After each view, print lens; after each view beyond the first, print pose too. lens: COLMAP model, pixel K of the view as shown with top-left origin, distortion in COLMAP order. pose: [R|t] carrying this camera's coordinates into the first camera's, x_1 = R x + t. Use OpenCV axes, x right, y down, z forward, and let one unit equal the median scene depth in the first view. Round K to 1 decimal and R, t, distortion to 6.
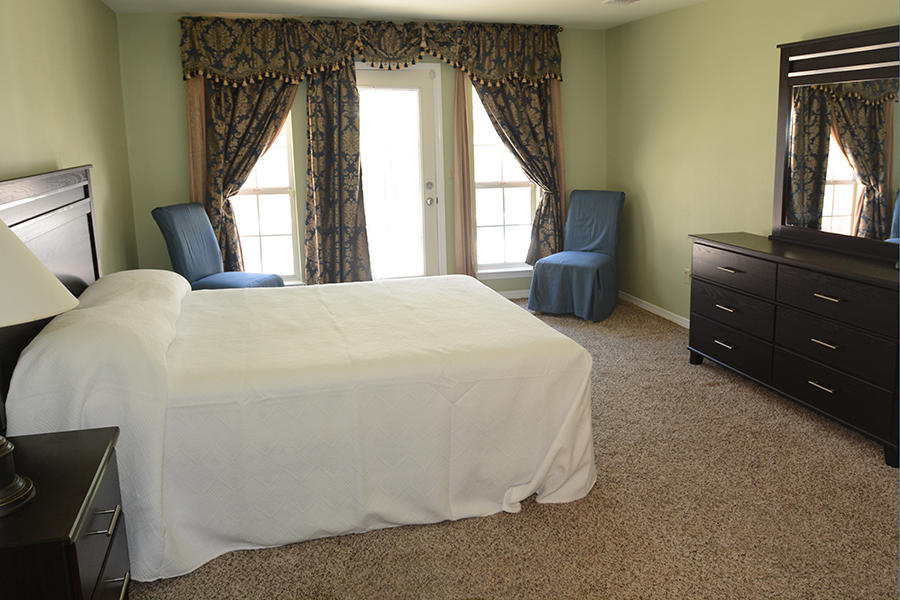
lens RADIAL K [[773.8, 0, 450.0], [0, 773.8, 300.0], [0, 0, 1]] dist [0.002171, -0.202844]
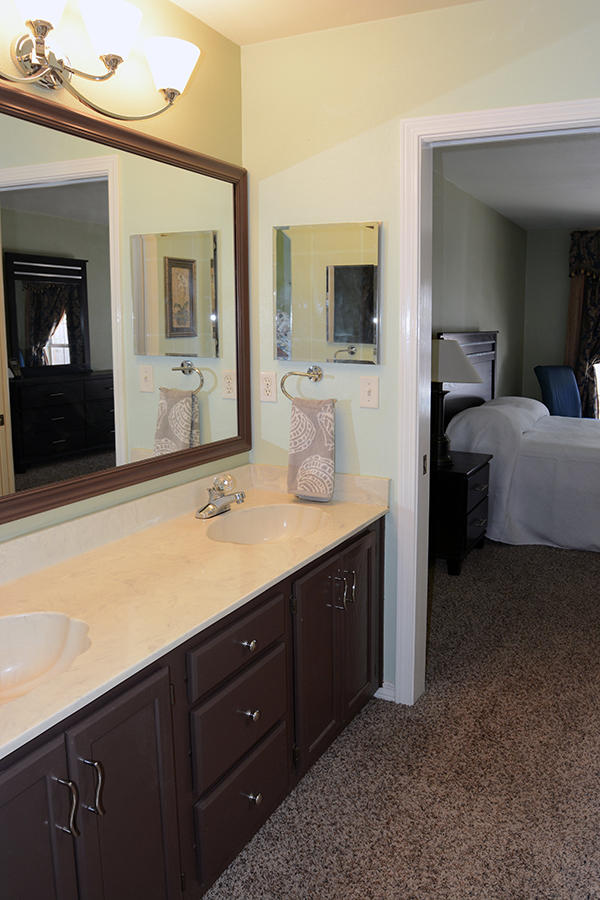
lens RADIAL K [[773.8, 0, 300.0], [0, 773.8, 450.0], [0, 0, 1]] dist [0.002171, -0.202844]
pose [[0.777167, 0.108728, -0.619831, 0.165621], [-0.140127, 0.990131, -0.002012, 0.090339], [0.613495, 0.088419, 0.784733, -0.349506]]
